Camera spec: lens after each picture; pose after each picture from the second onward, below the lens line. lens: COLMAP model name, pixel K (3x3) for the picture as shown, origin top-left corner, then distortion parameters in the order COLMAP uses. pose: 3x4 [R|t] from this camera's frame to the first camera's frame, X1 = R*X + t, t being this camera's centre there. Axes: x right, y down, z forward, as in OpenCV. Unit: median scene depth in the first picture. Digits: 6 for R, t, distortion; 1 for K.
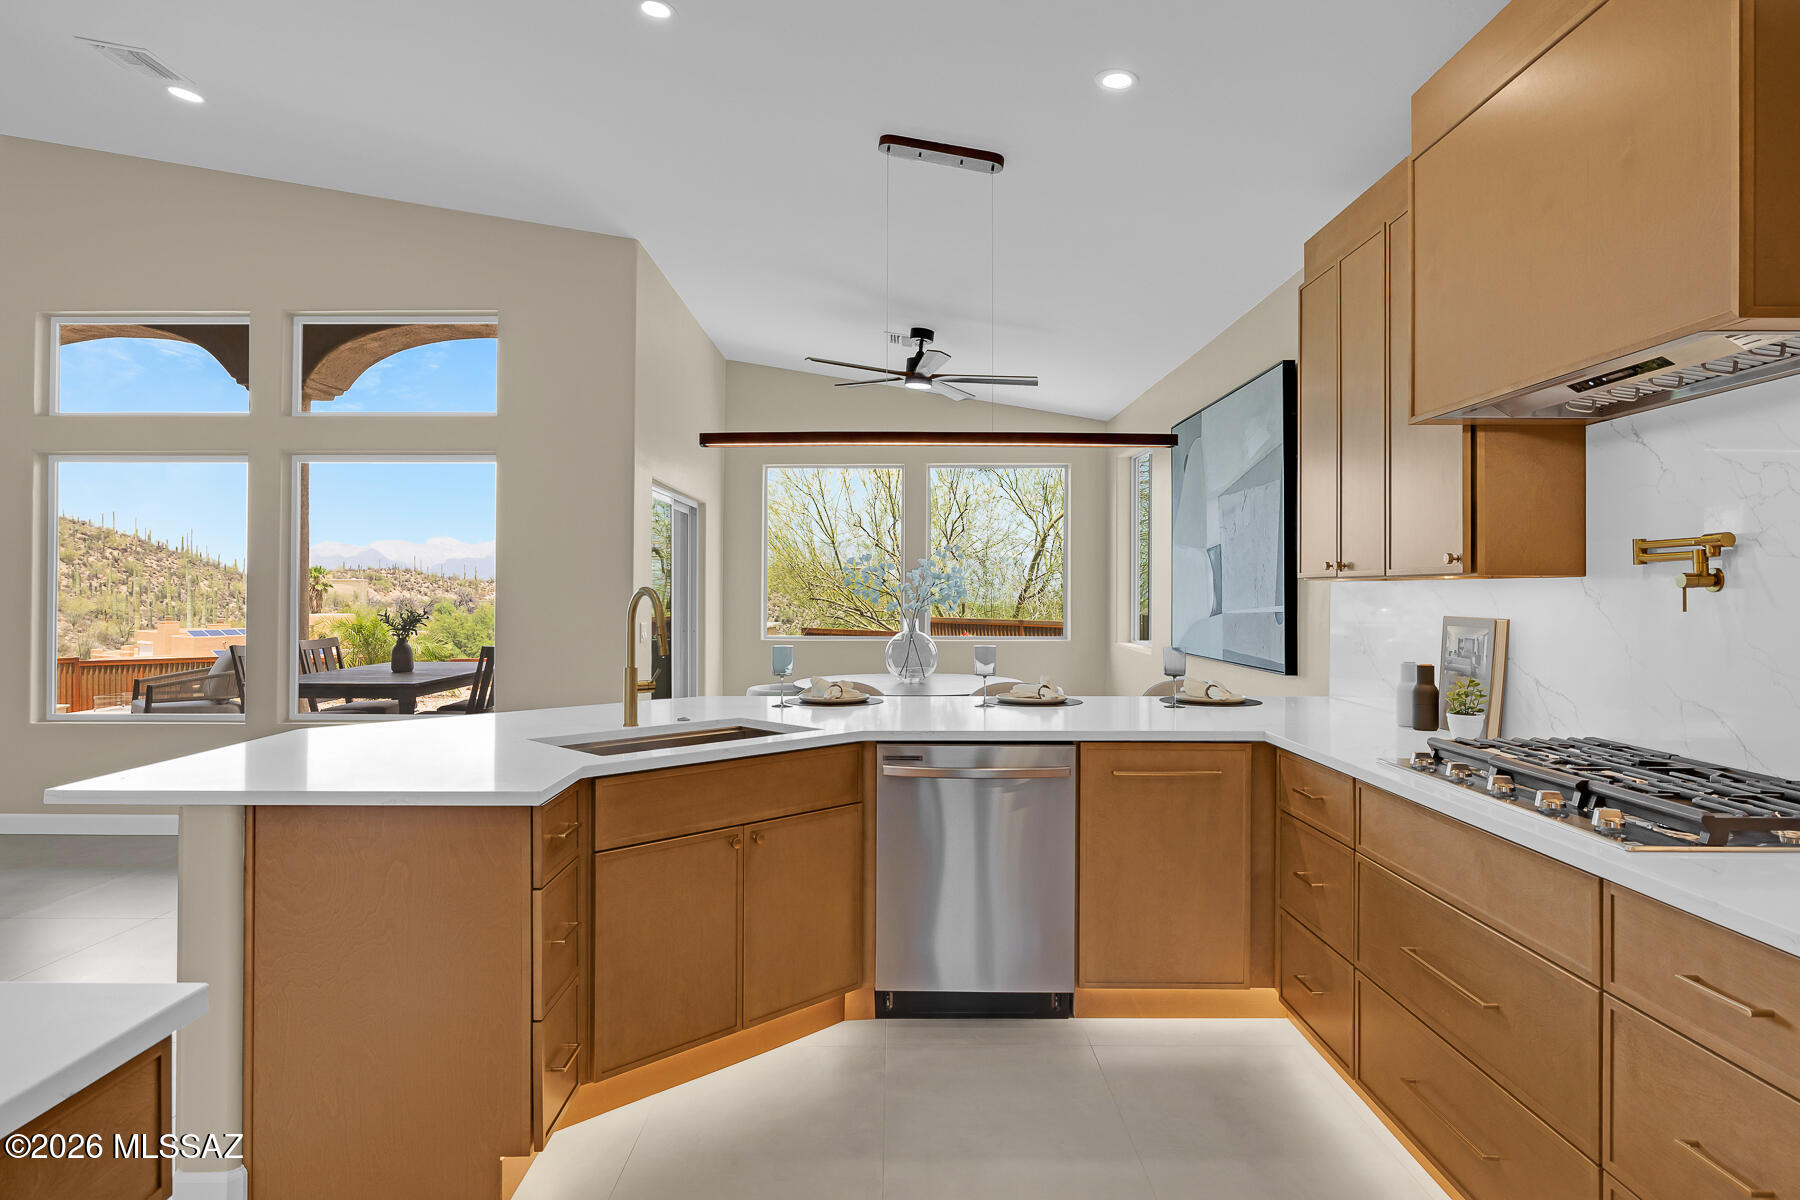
lens RADIAL K [[1064.8, 0, 900.0], [0, 1064.8, 600.0], [0, 0, 1]] dist [-0.003453, -0.001378]
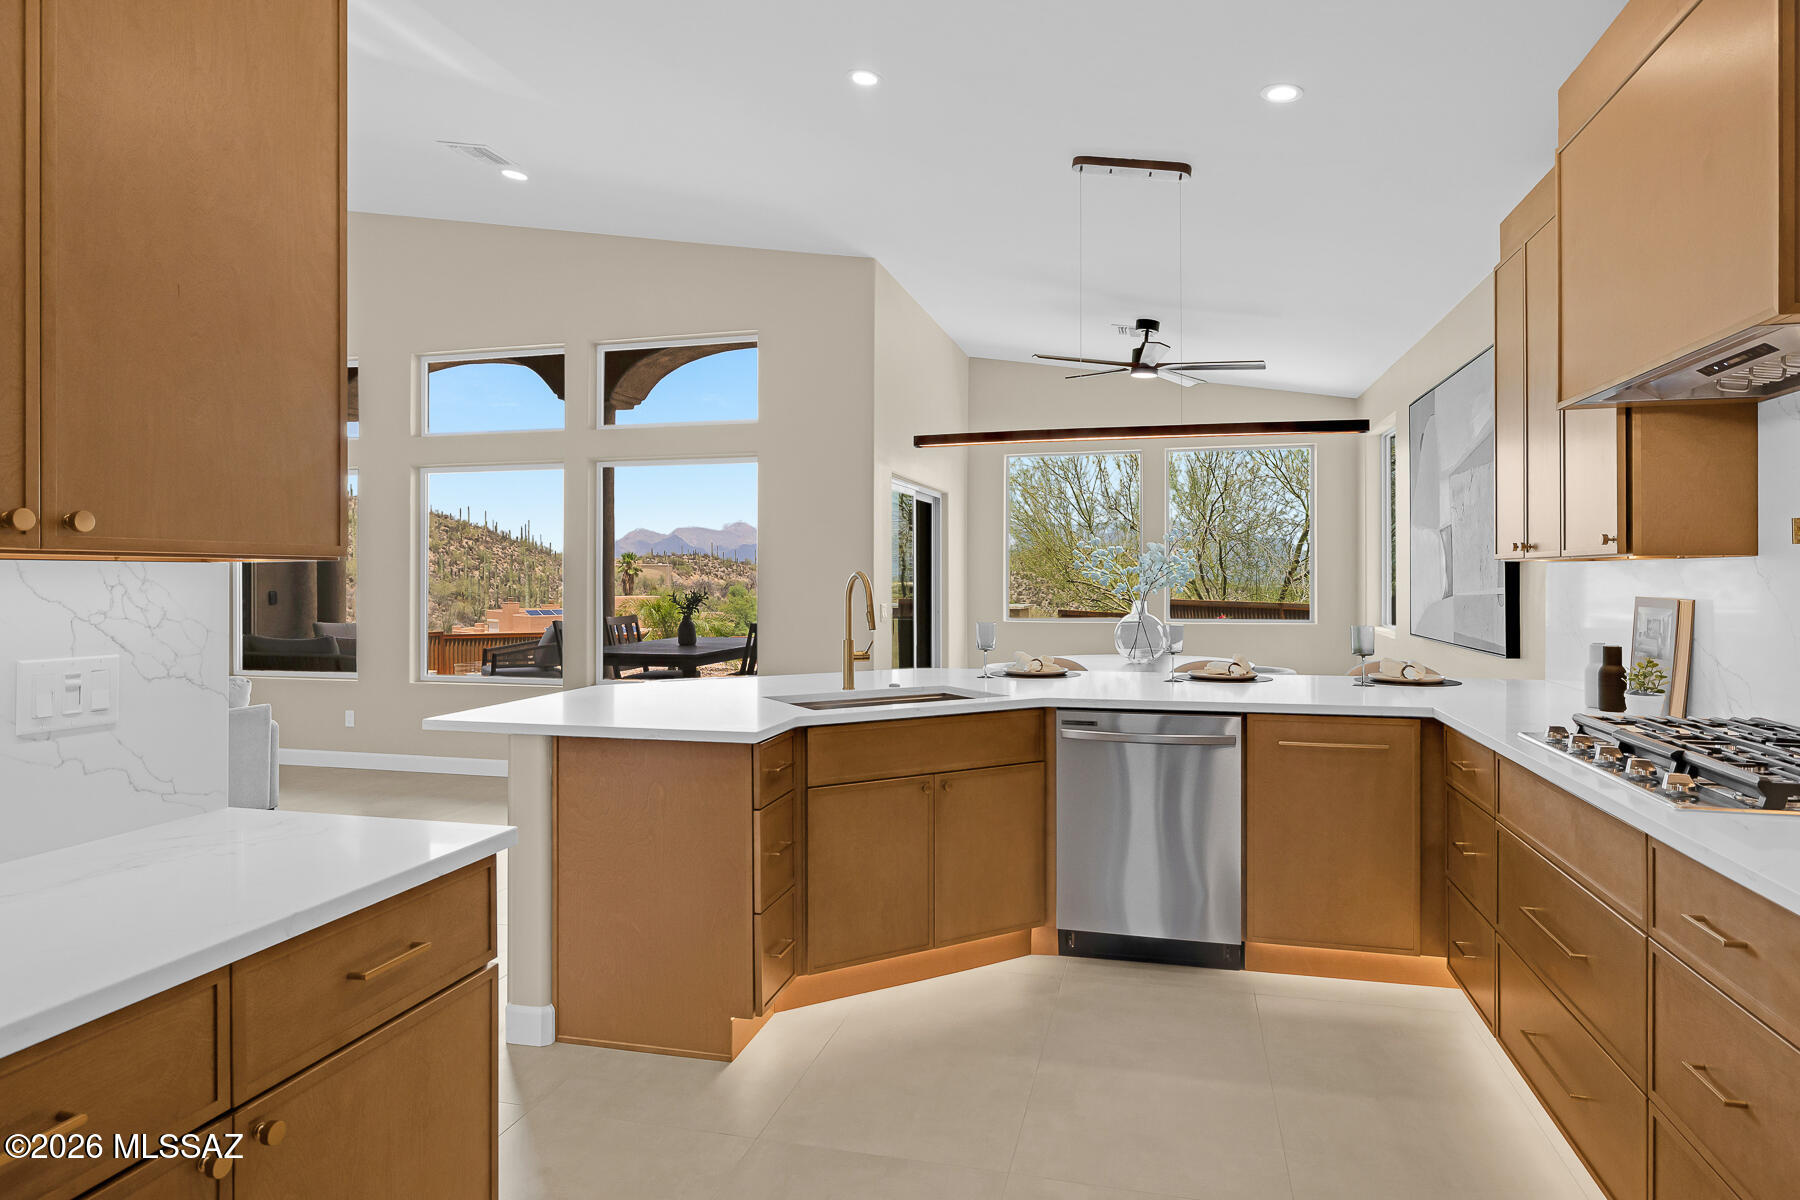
lens RADIAL K [[1068.4, 0, 908.0], [0, 1068.4, 593.3], [0, 0, 1]] dist [0.004280, 0.000901]
pose [[0.969474, 0.001713, -0.245188, 0.069610], [0.000598, 0.999956, 0.009351, 0.001400], [0.245193, -0.009212, 0.969431, -0.090399]]
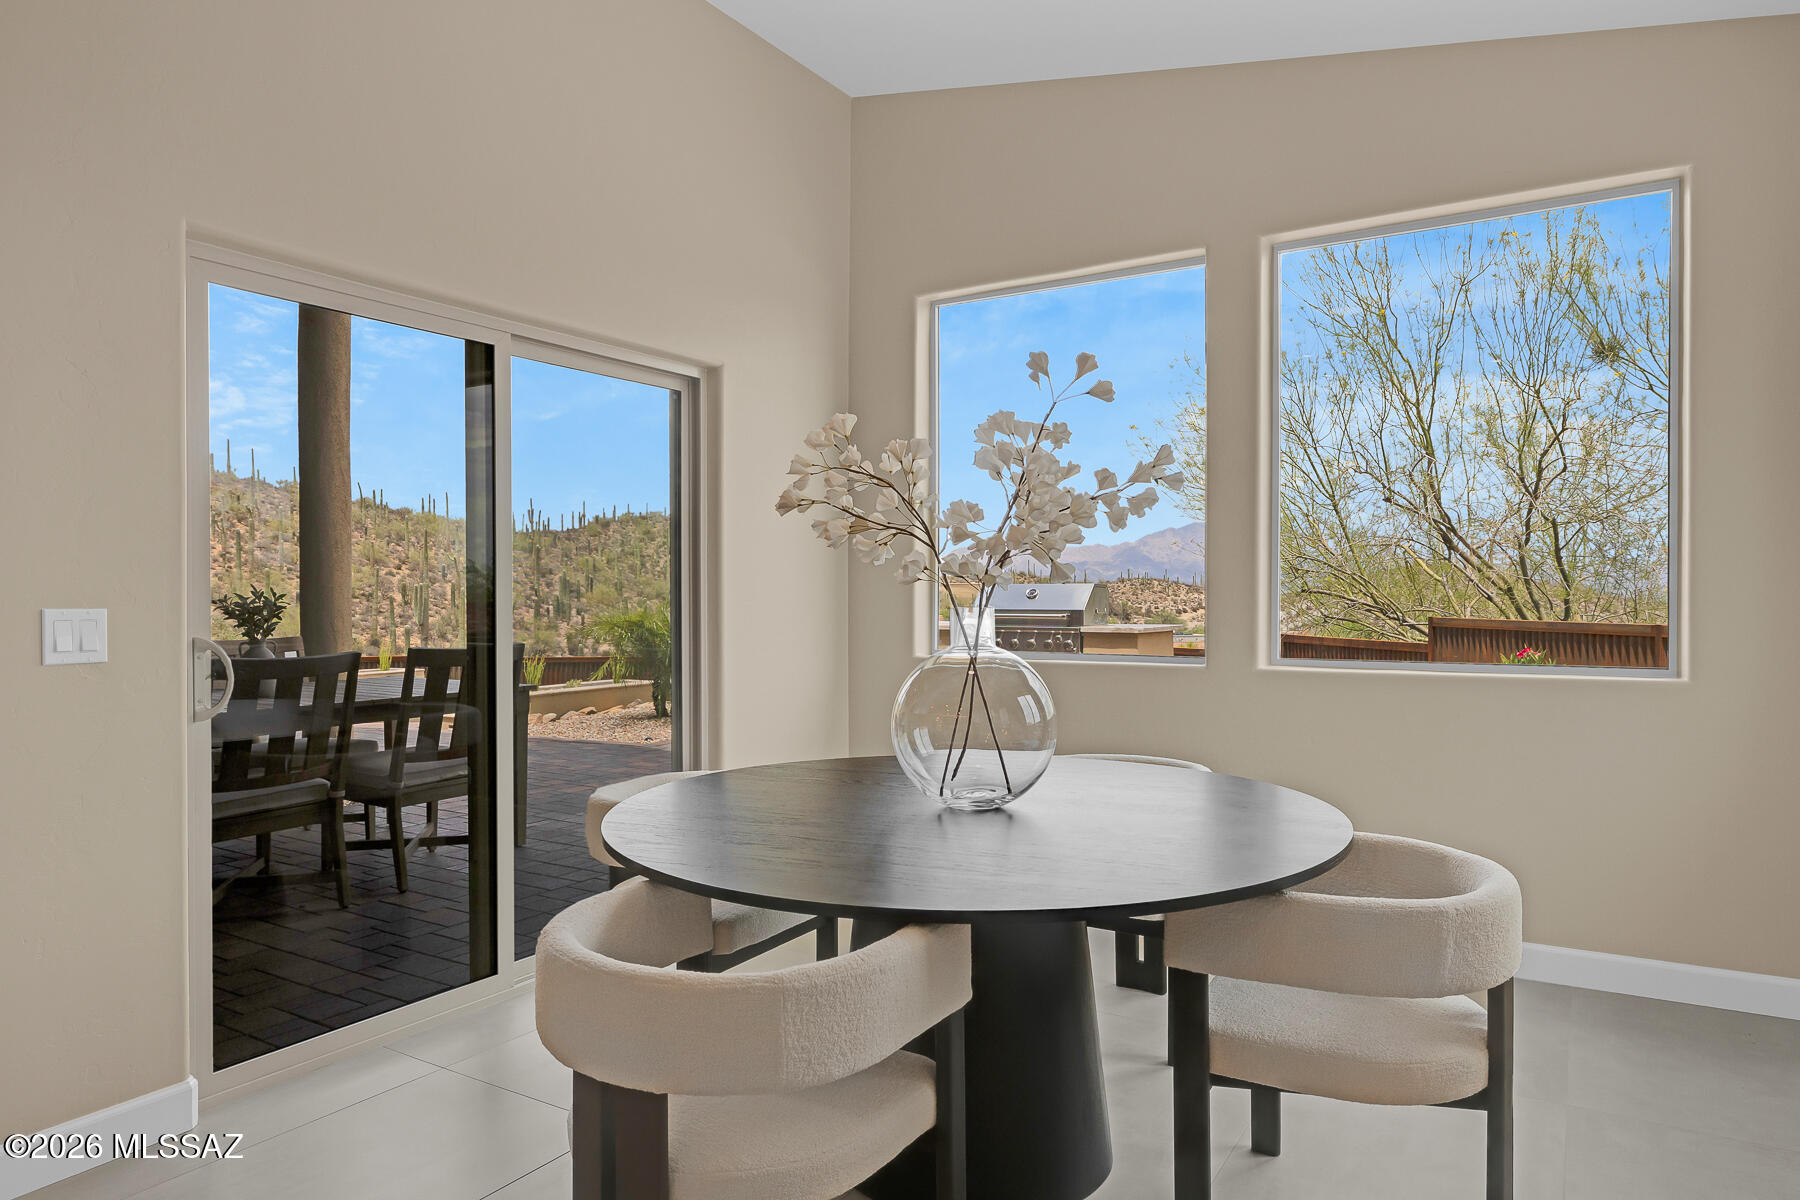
lens RADIAL K [[1136.1, 0, 900.0], [0, 1136.1, 600.0], [0, 0, 1]] dist [0.001265, 0.000469]
pose [[0.847297, -0.000055, -0.531120, 0.263089], [-0.002478, 0.999989, -0.004056, 0.027374], [0.531114, 0.004753, 0.847287, 1.029778]]
